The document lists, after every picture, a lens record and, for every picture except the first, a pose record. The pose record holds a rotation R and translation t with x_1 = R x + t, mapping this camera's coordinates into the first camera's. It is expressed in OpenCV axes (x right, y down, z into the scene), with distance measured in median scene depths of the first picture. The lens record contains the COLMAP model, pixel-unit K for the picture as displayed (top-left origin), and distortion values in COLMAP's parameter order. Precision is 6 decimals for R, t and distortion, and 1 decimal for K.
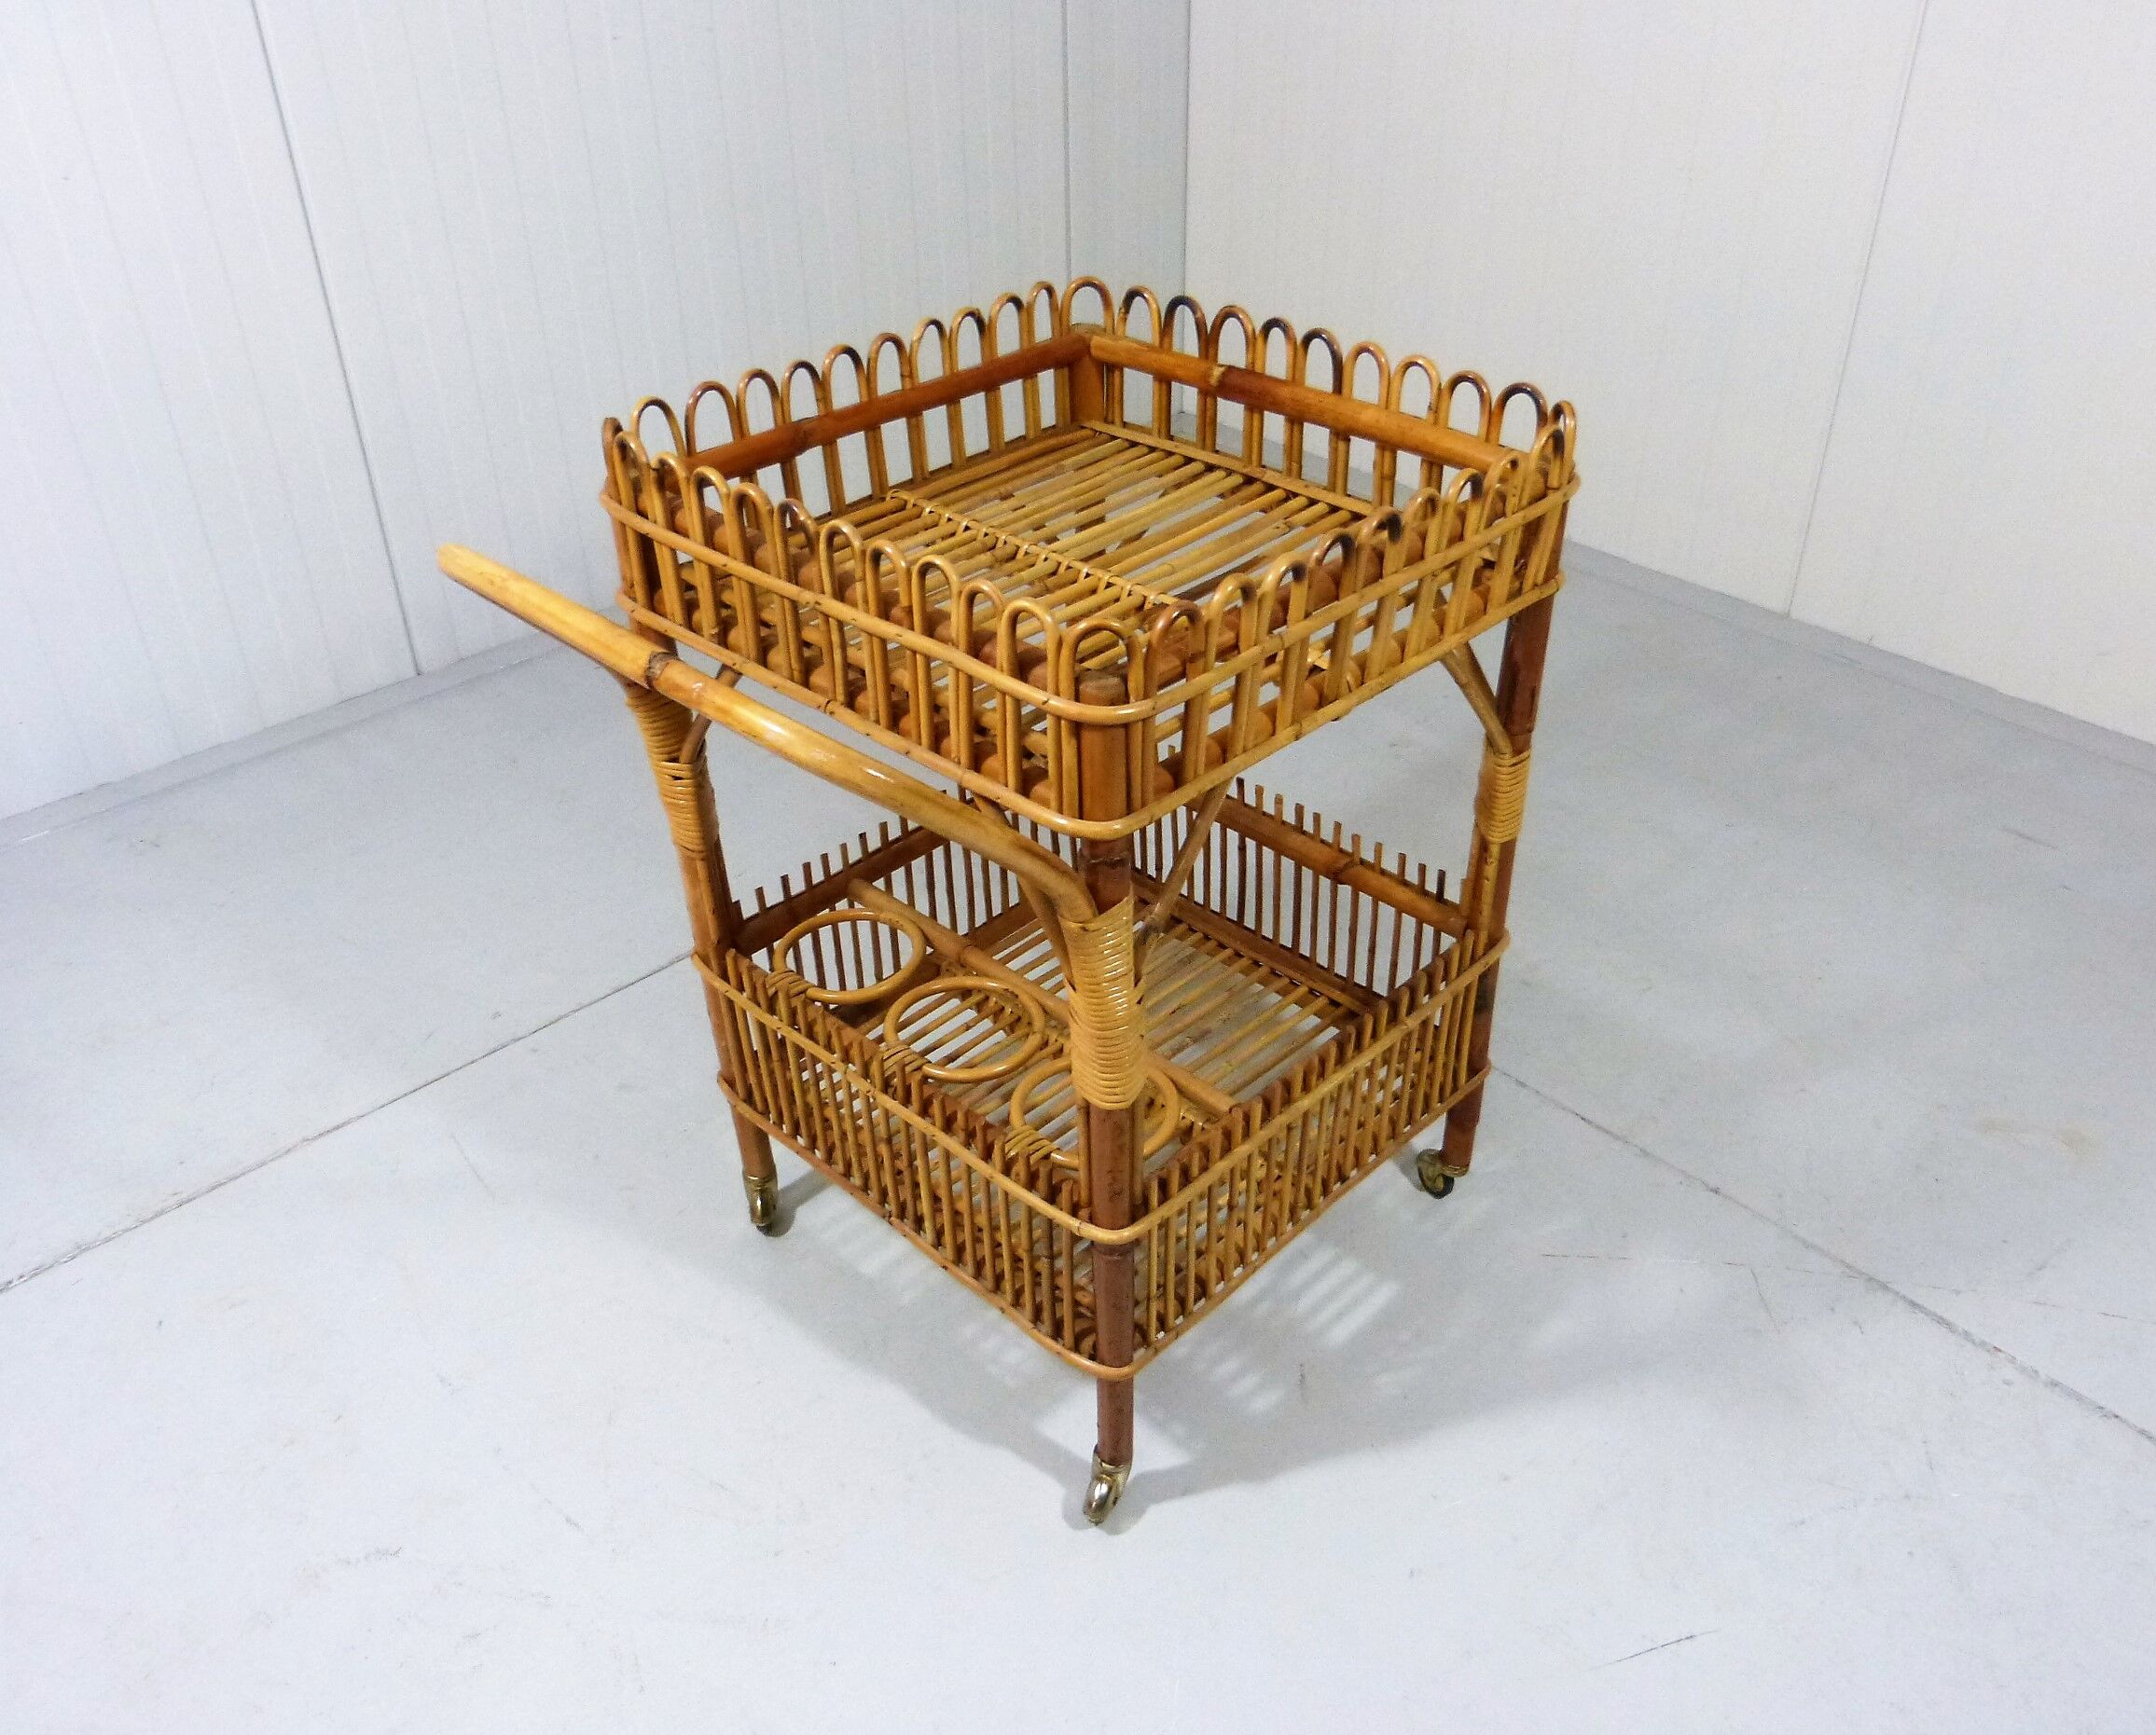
lens RADIAL K [[1784.3, 0, 1155.4], [0, 1784.3, 862.2], [0, 0, 1]] dist [-0.032280, 0.008732]
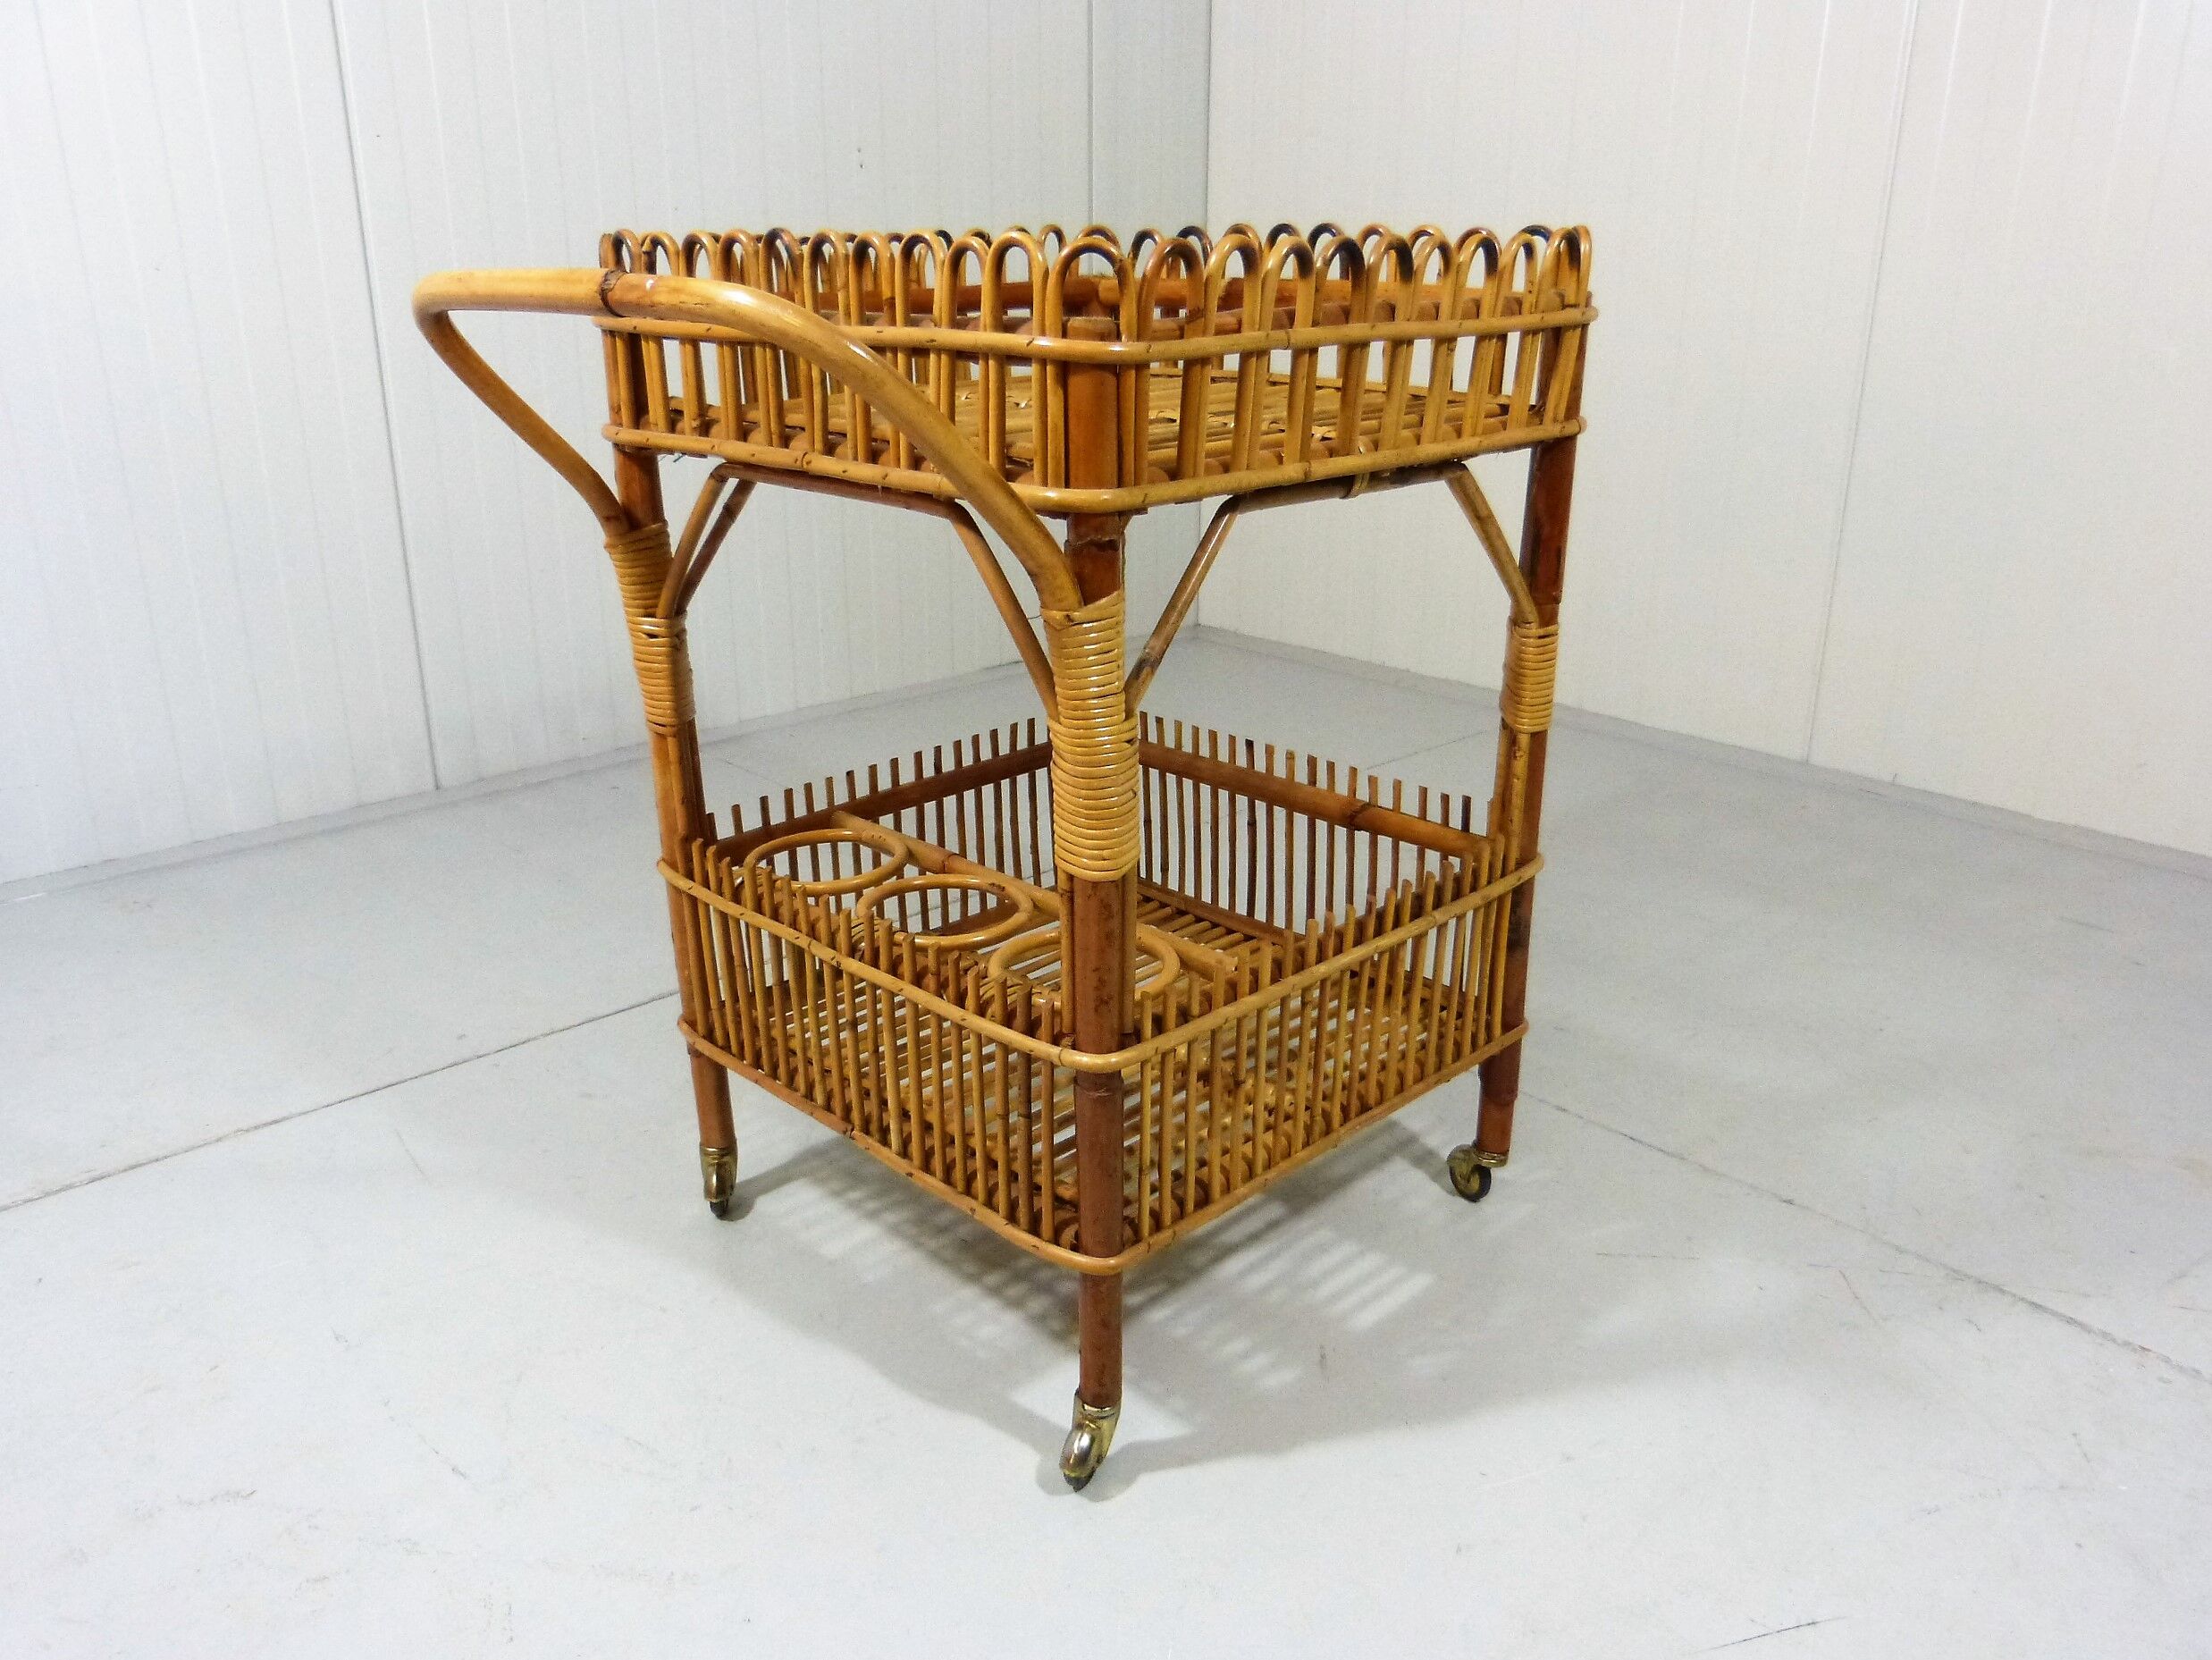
lens RADIAL K [[1704.1, 0, 1106.0], [0, 1704.1, 830.0], [0, 0, 1]] dist [-0.031874, 0.012841]
pose [[0.999071, 0.007803, -0.042389, 0.011444], [-0.017811, 0.970324, -0.241152, 0.250223], [0.039249, 0.241683, 0.969561, 0.145426]]
